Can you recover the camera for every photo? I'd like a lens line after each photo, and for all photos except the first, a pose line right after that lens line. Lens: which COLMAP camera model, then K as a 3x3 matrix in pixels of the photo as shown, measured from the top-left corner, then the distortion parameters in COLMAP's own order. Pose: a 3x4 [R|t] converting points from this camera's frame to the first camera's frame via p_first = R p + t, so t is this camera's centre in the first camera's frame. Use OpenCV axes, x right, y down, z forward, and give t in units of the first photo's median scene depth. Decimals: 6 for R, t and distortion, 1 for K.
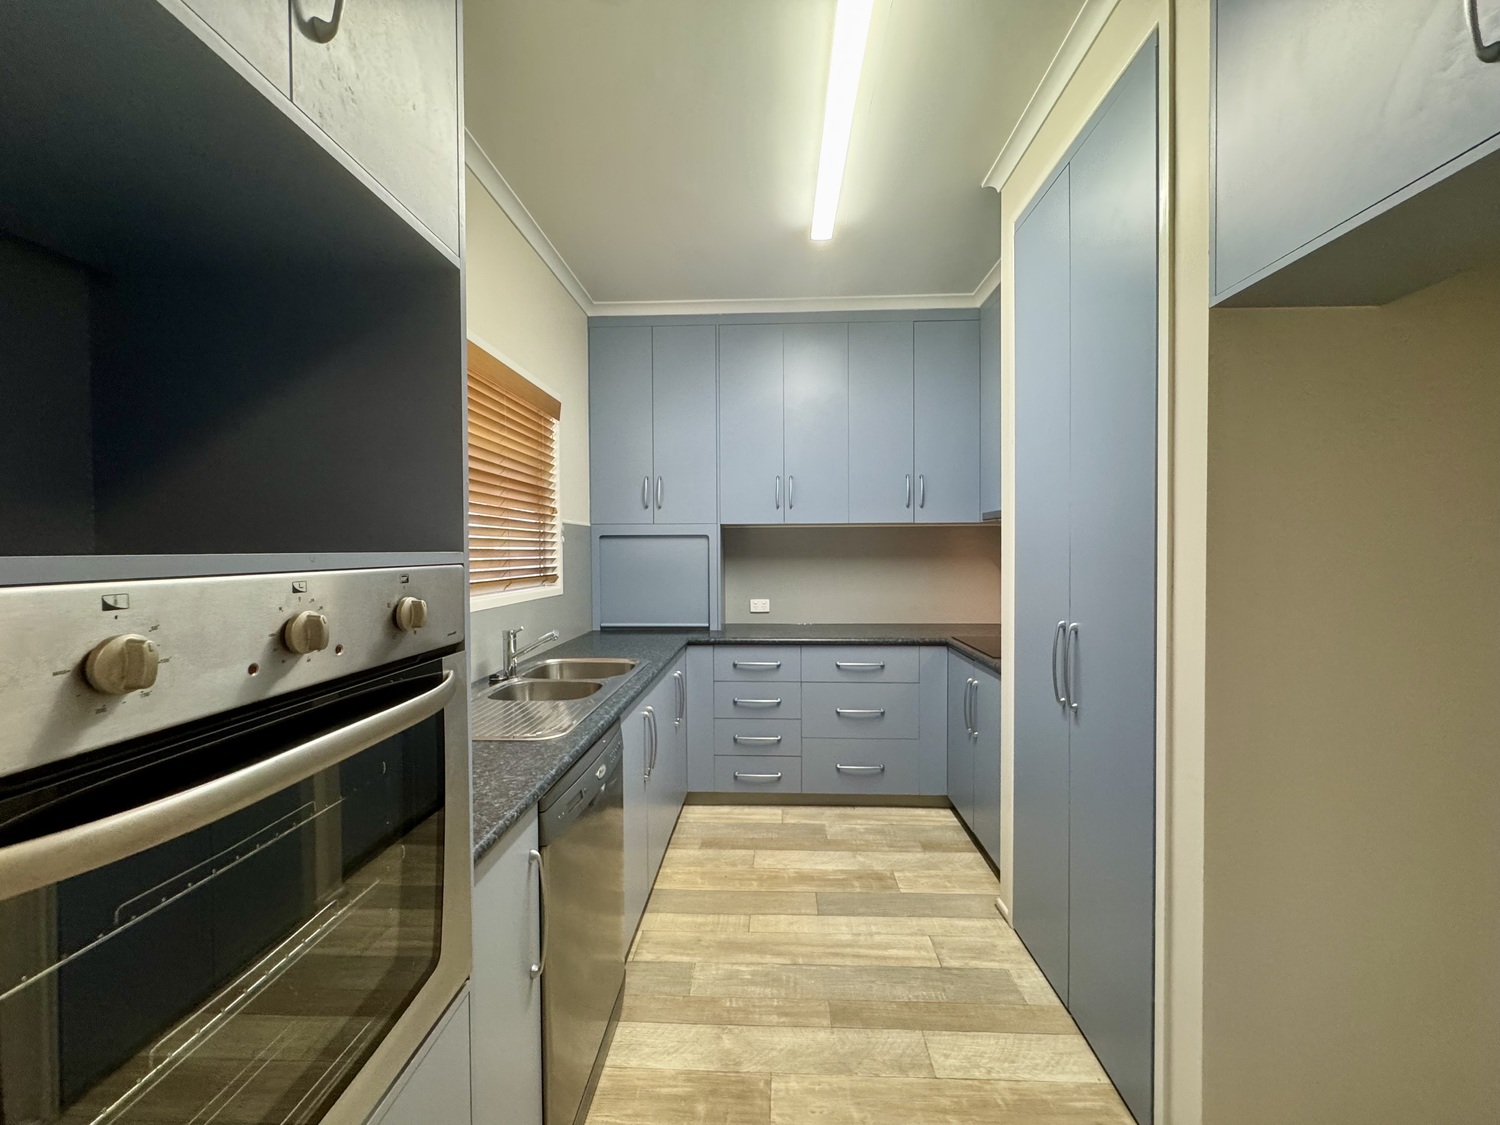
lens RADIAL K [[599.4, 0, 750.1], [0, 599.4, 558.3], [0, 0, 1]] dist [-0.005108, 0.001627]
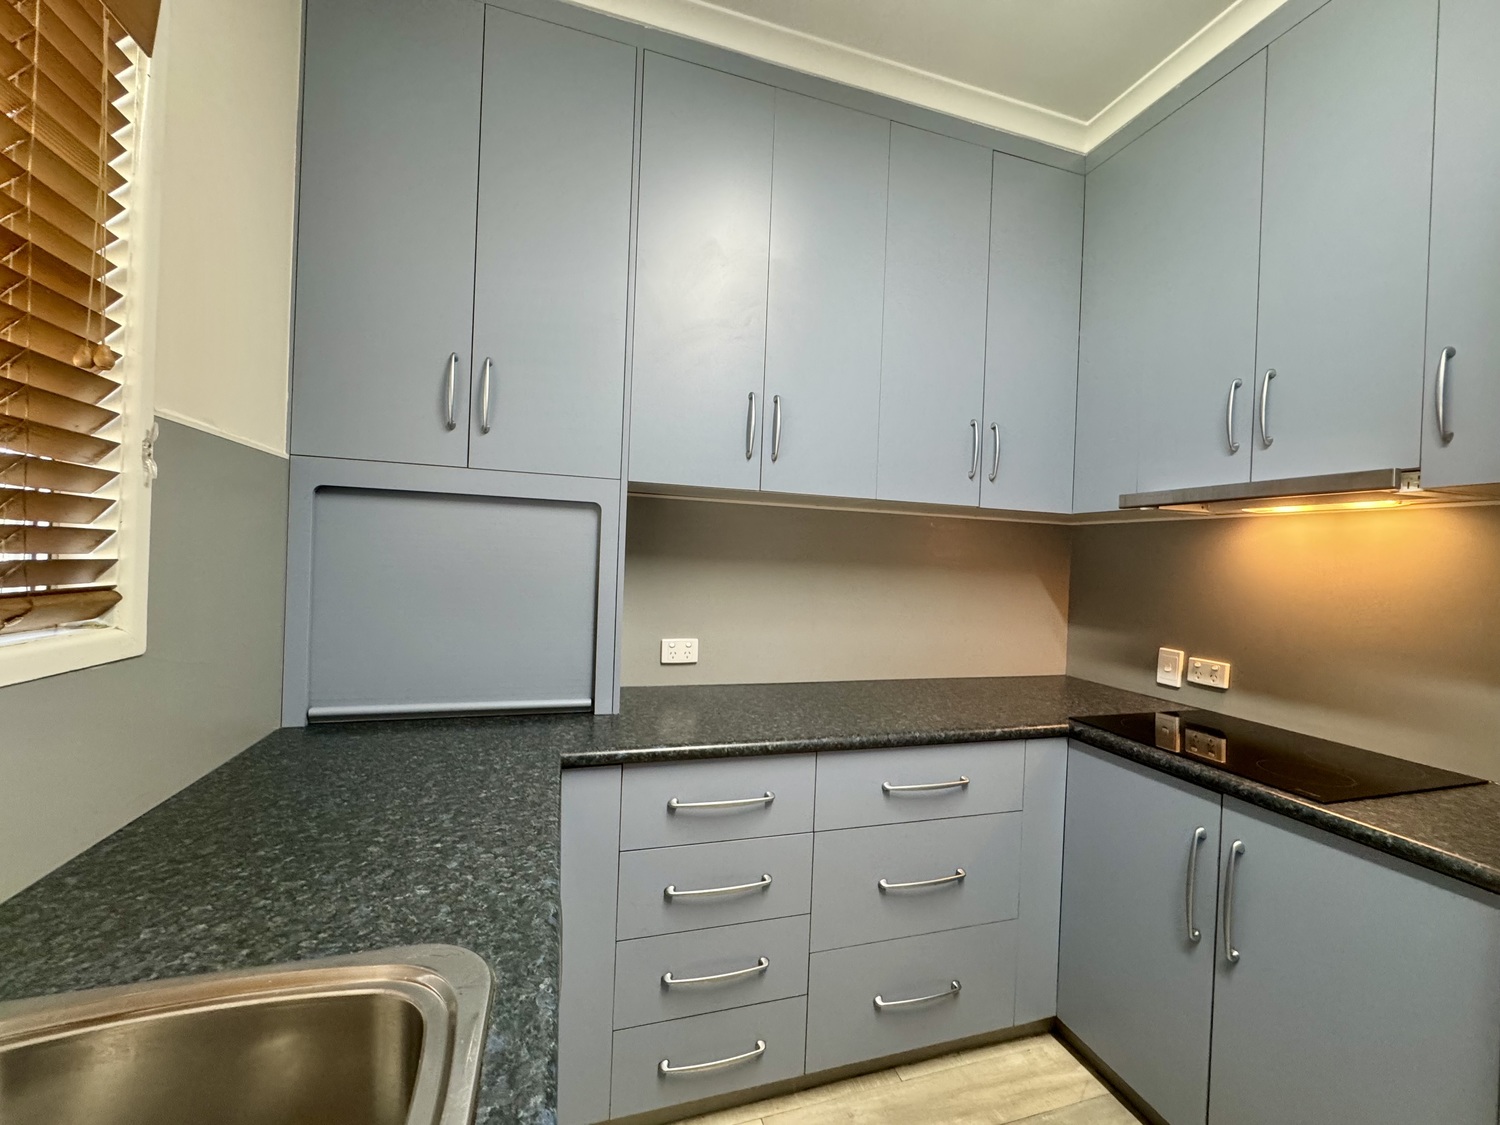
lens RADIAL K [[599.4, 0, 747.2], [0, 599.4, 558.4], [0, 0, 1]] dist [-0.005108, 0.001627]
pose [[0.940051, 0.040847, 0.338580, -0.126224], [-0.039302, 0.999162, -0.011421, 0.003770], [-0.338763, -0.002570, 0.940868, 0.582939]]
